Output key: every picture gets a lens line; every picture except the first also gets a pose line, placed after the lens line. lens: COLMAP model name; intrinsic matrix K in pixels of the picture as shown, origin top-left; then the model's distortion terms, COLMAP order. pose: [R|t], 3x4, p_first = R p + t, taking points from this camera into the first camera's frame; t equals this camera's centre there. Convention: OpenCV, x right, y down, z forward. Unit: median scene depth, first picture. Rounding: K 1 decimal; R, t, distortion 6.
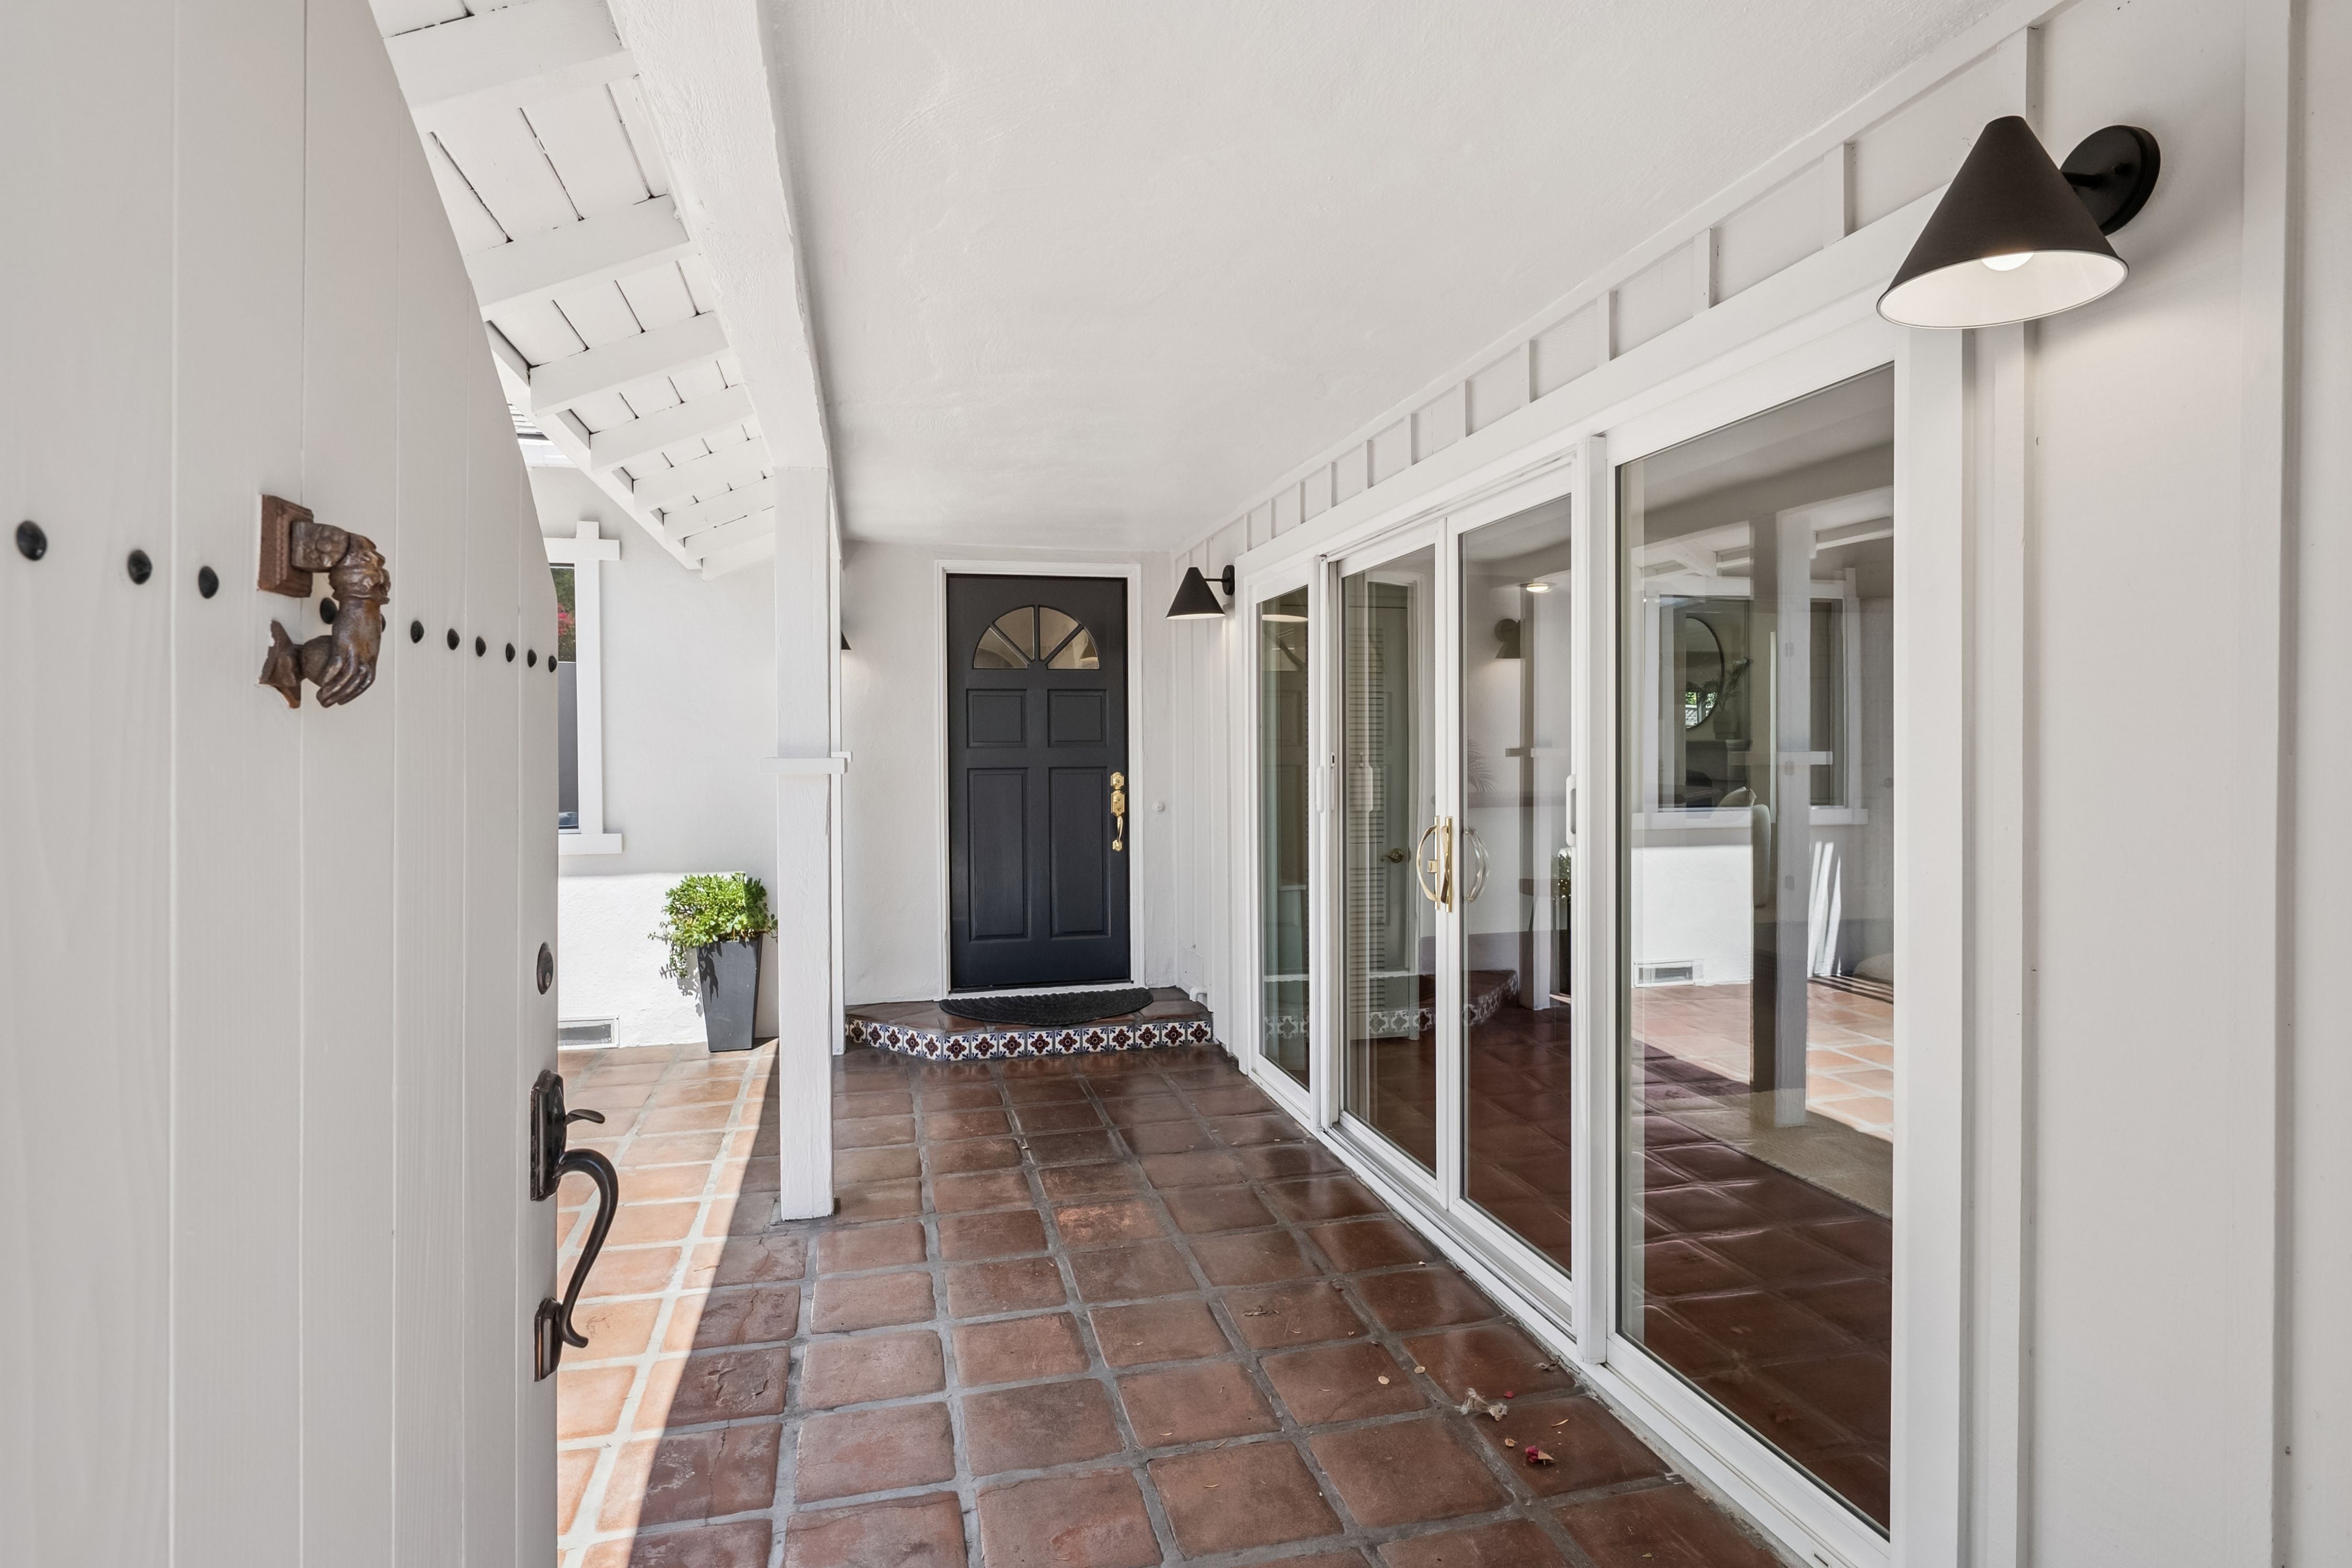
lens RADIAL K [[1250.5, 0, 1181.0], [0, 1250.5, 779.8], [0, 0, 1]] dist [0.010328, 0.000430]
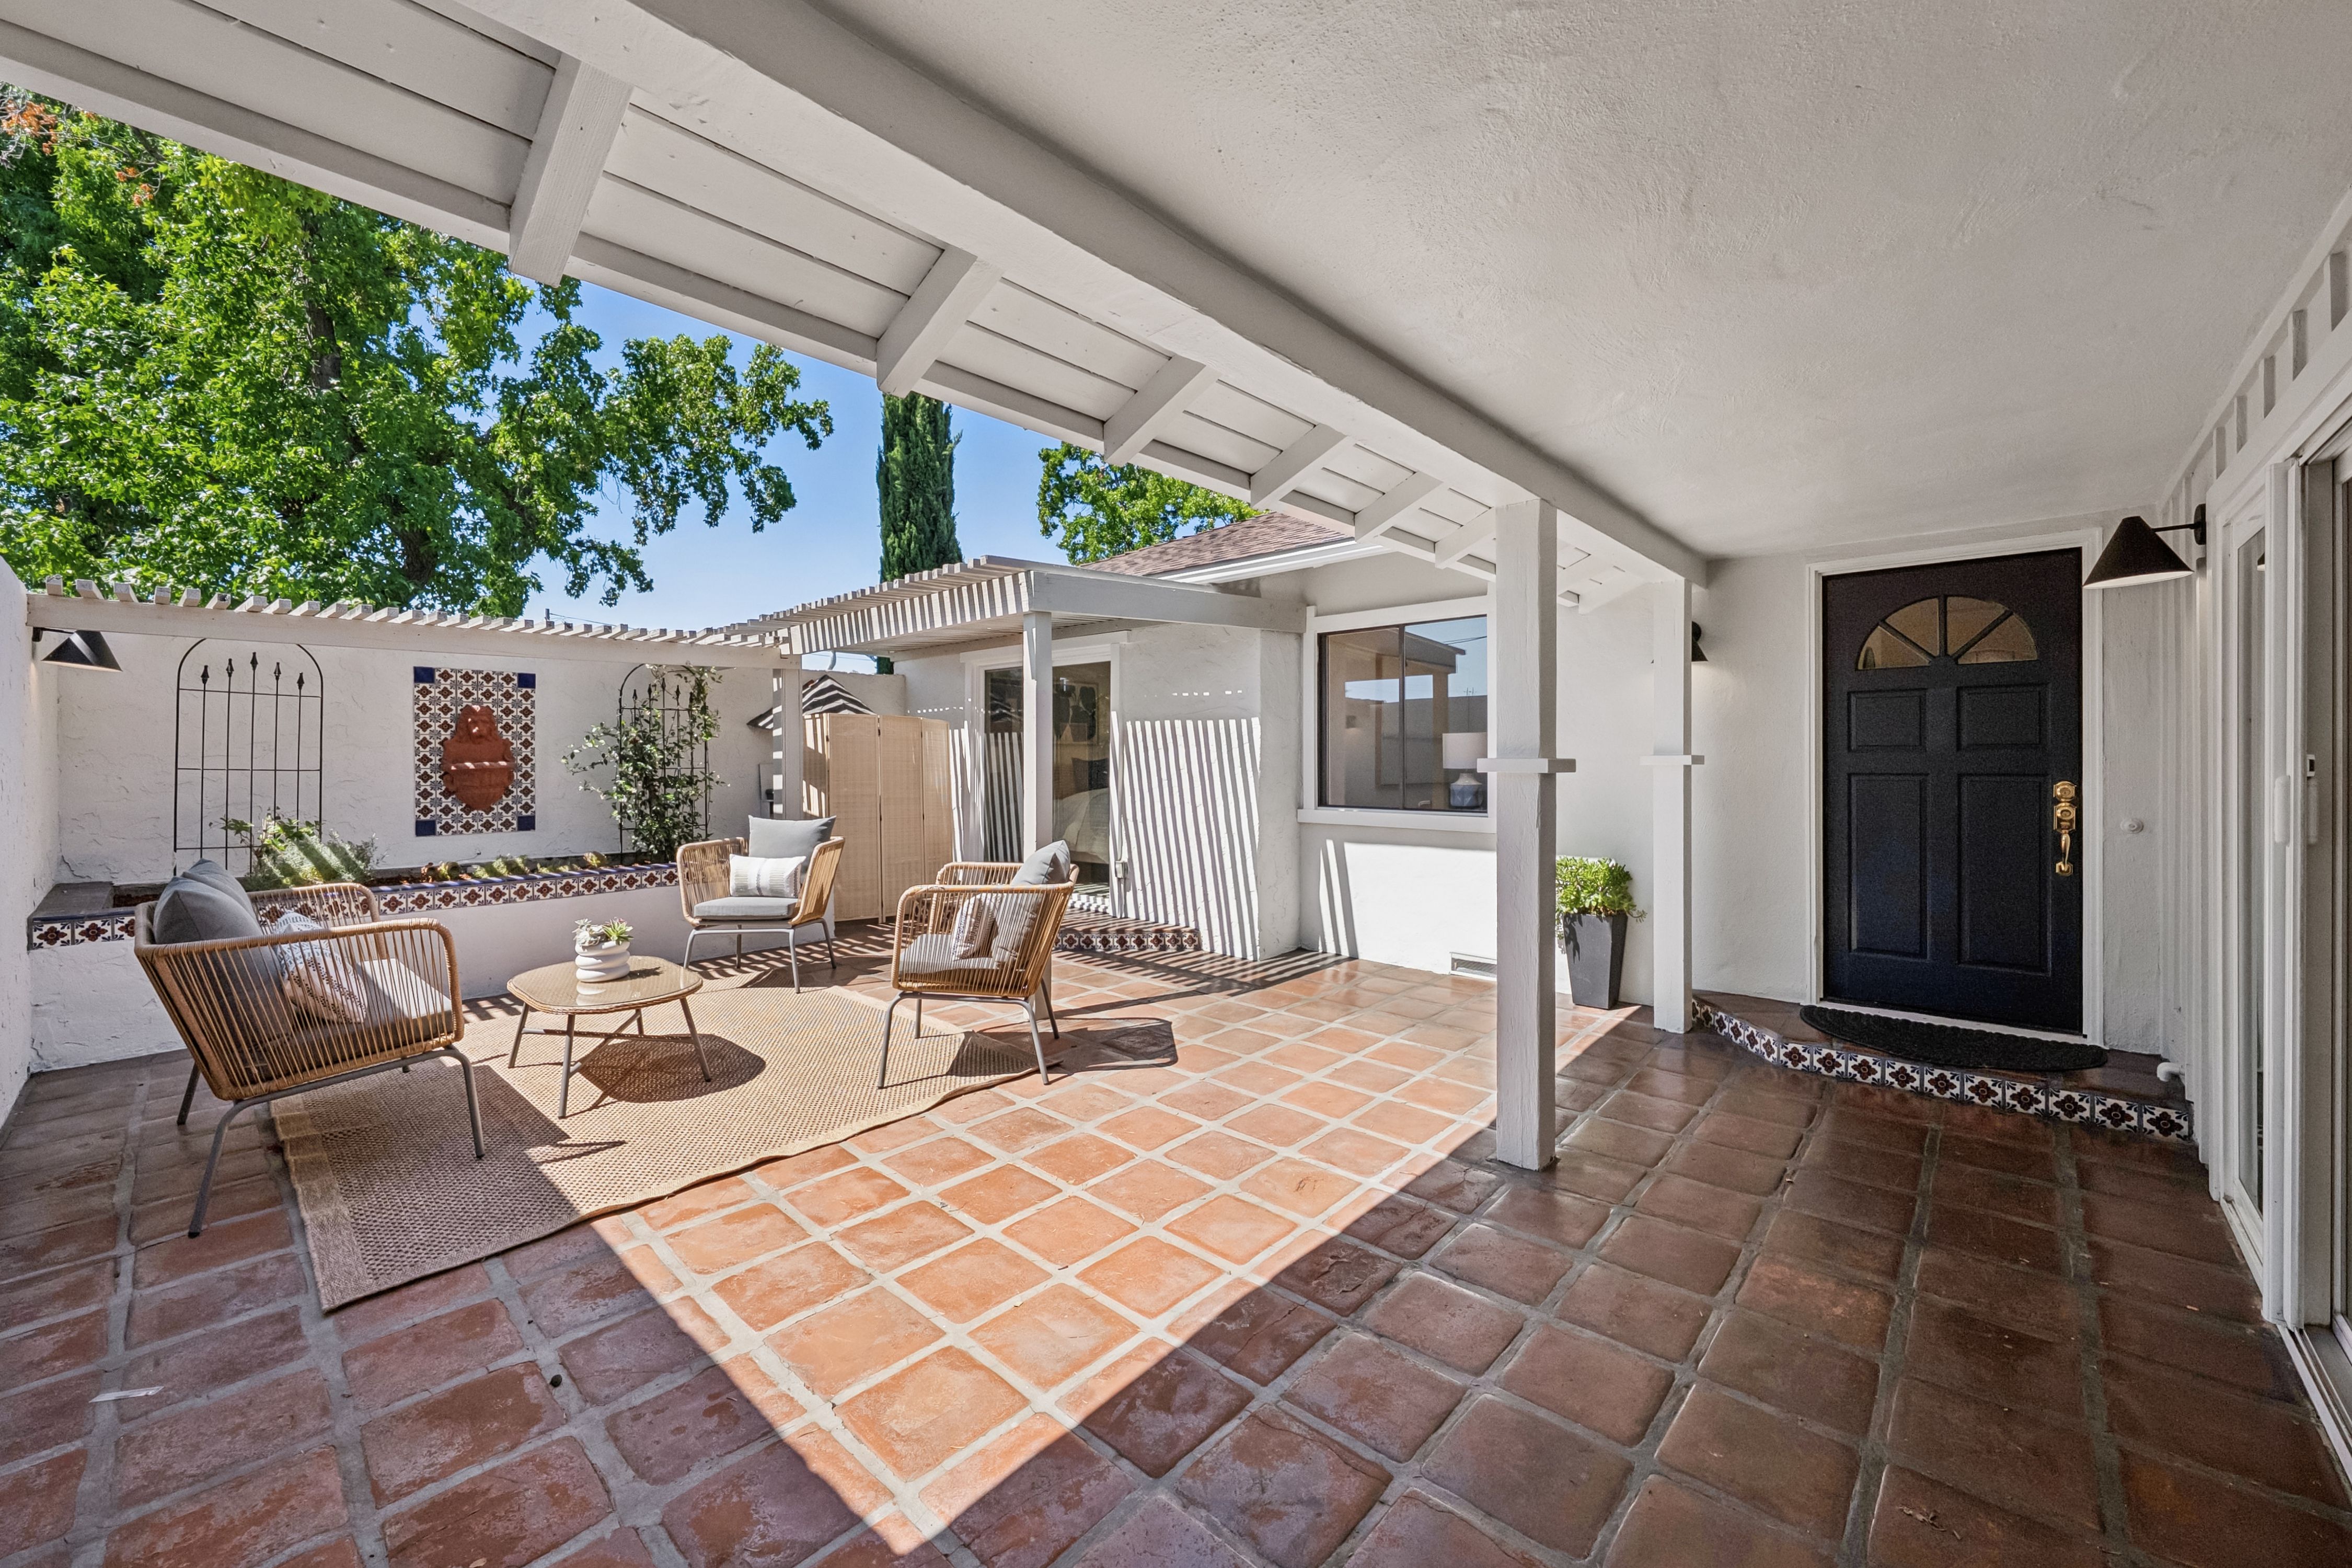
lens RADIAL K [[920.0, 0, 1173.9], [0, 920.0, 760.0], [0, 0, 1]] dist [-0.002782, -0.000056]
pose [[0.556692, 0.005294, -0.830702, 0.147470], [-0.023397, 0.999683, -0.009309, -0.000276], [0.830390, 0.024619, 0.556639, 0.187234]]
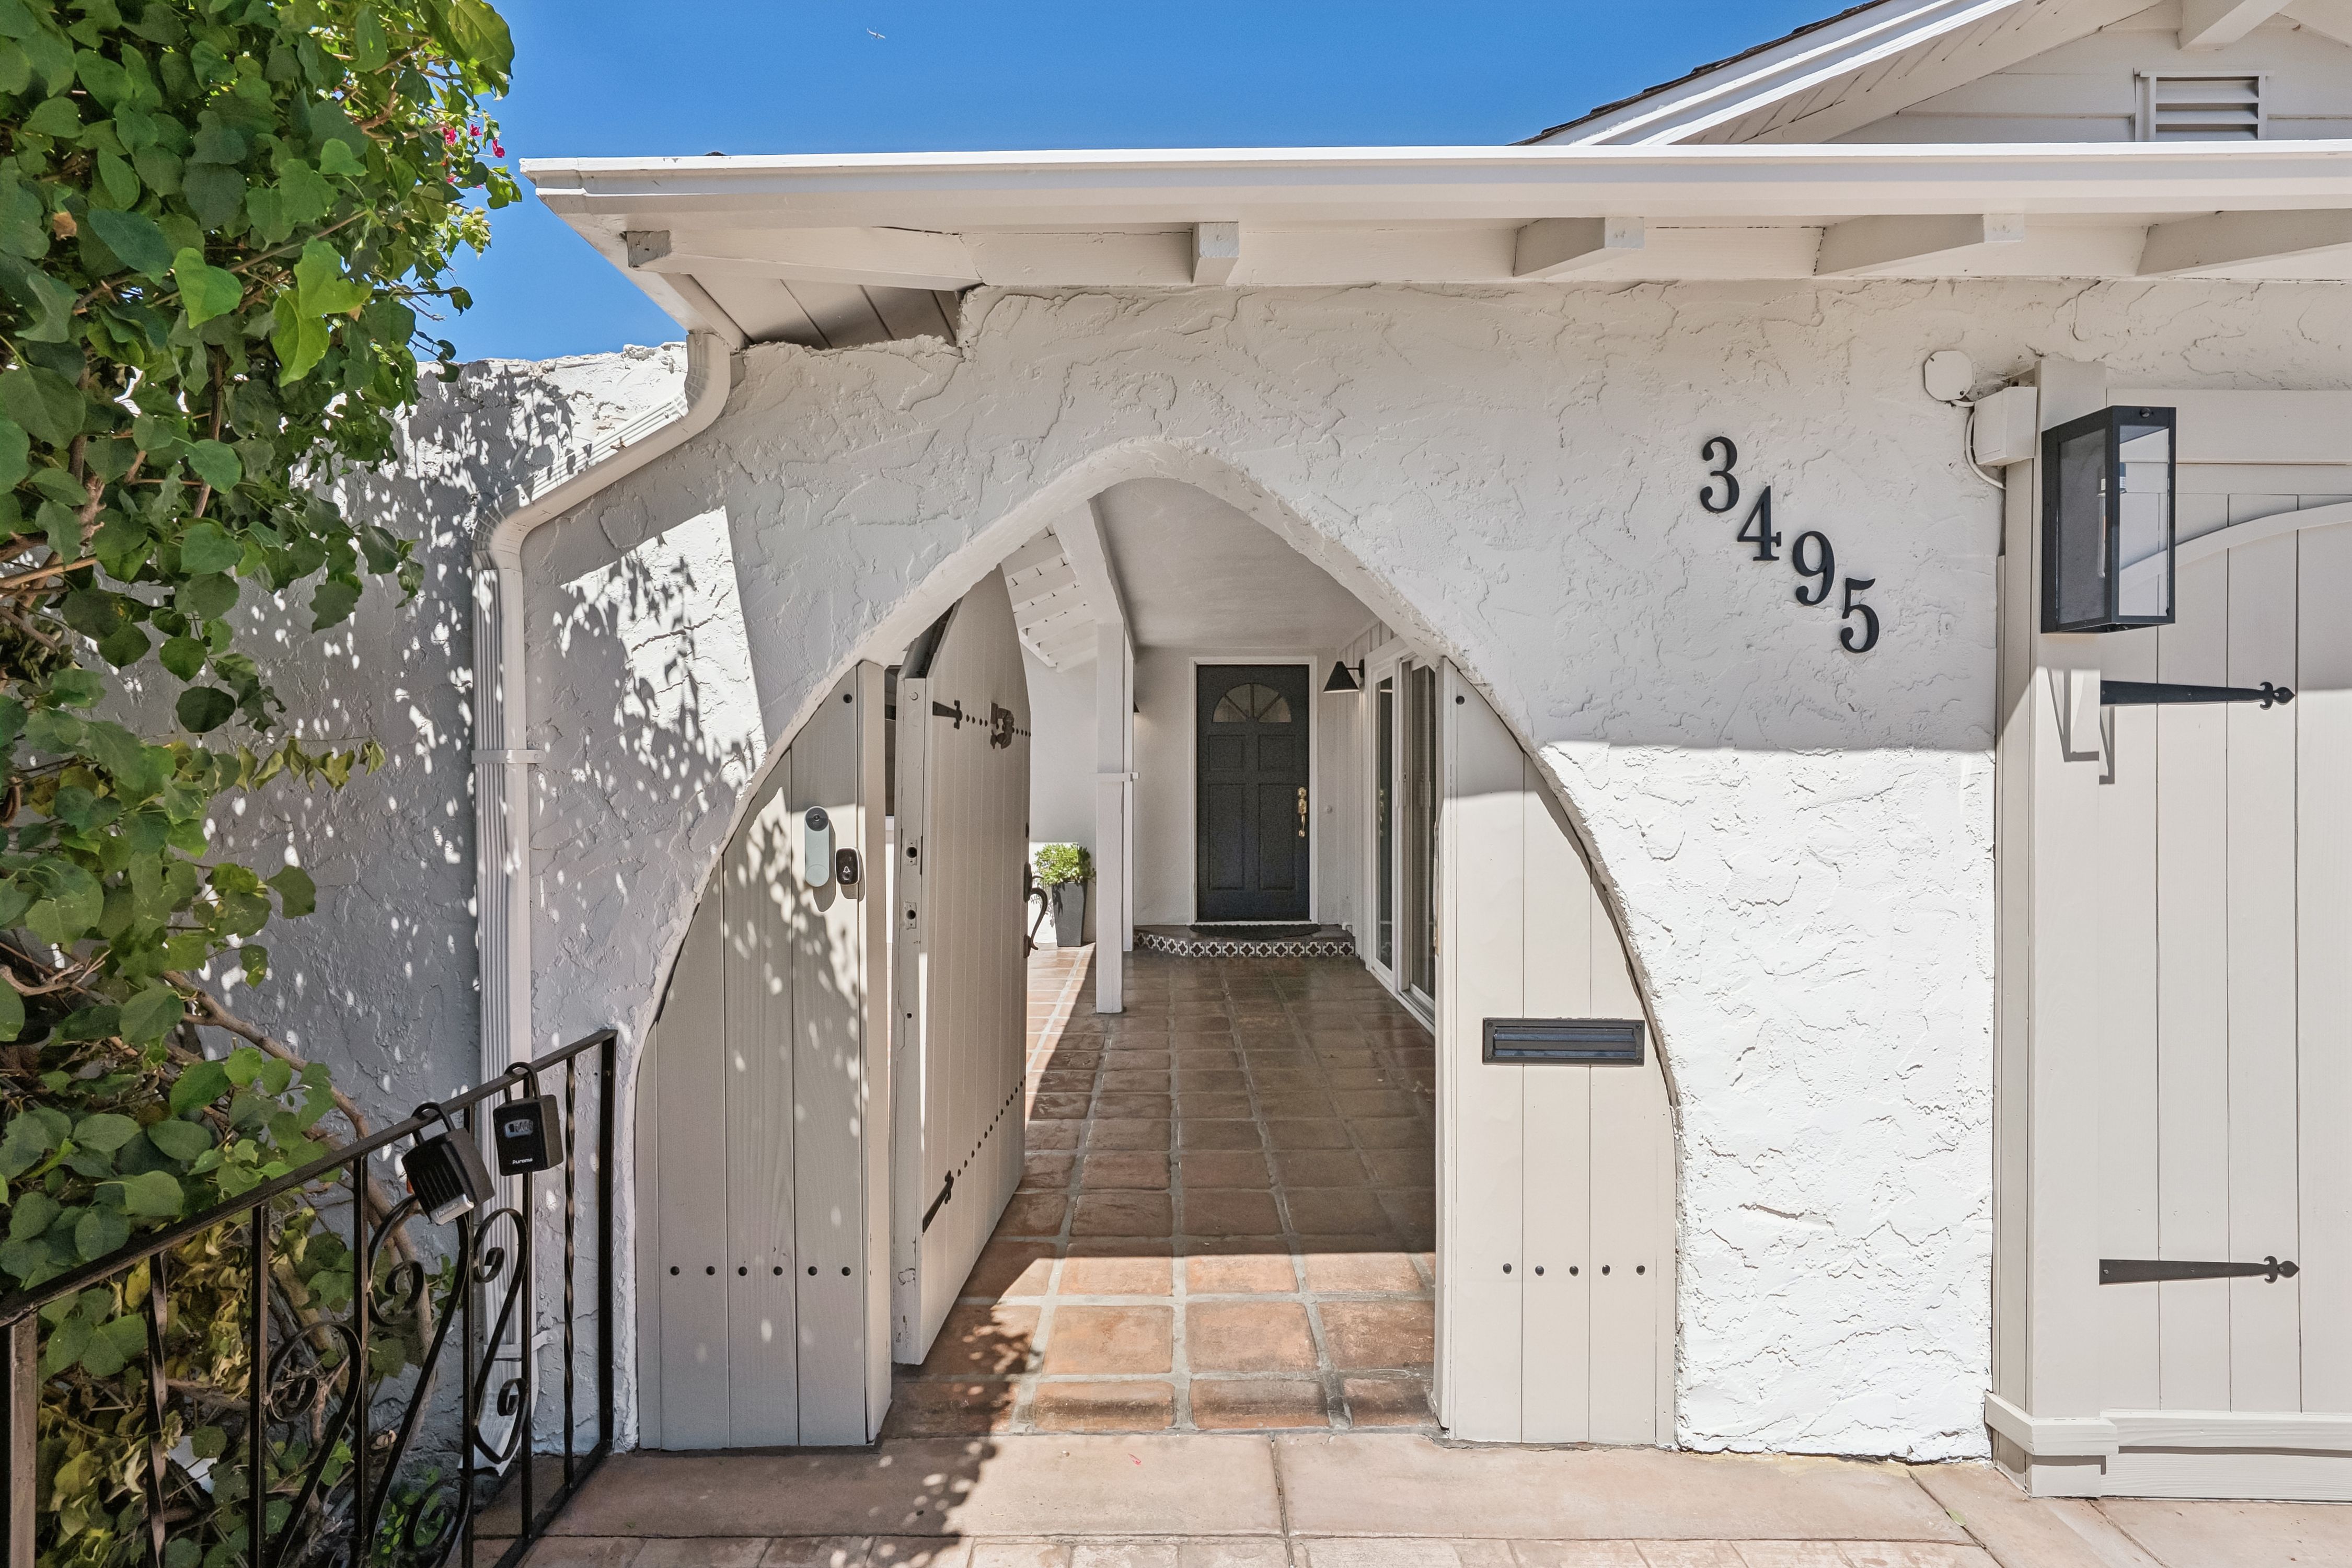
lens RADIAL K [[1035.6, 0, 1177.9], [0, 1035.6, 779.2], [0, 0, 1]] dist [-0.000792, -0.000059]
pose [[0.972561, 0.005951, -0.232570, 0.116834], [-0.011797, 0.999648, -0.023753, 0.019629], [0.232347, 0.025845, 0.972289, -0.360155]]
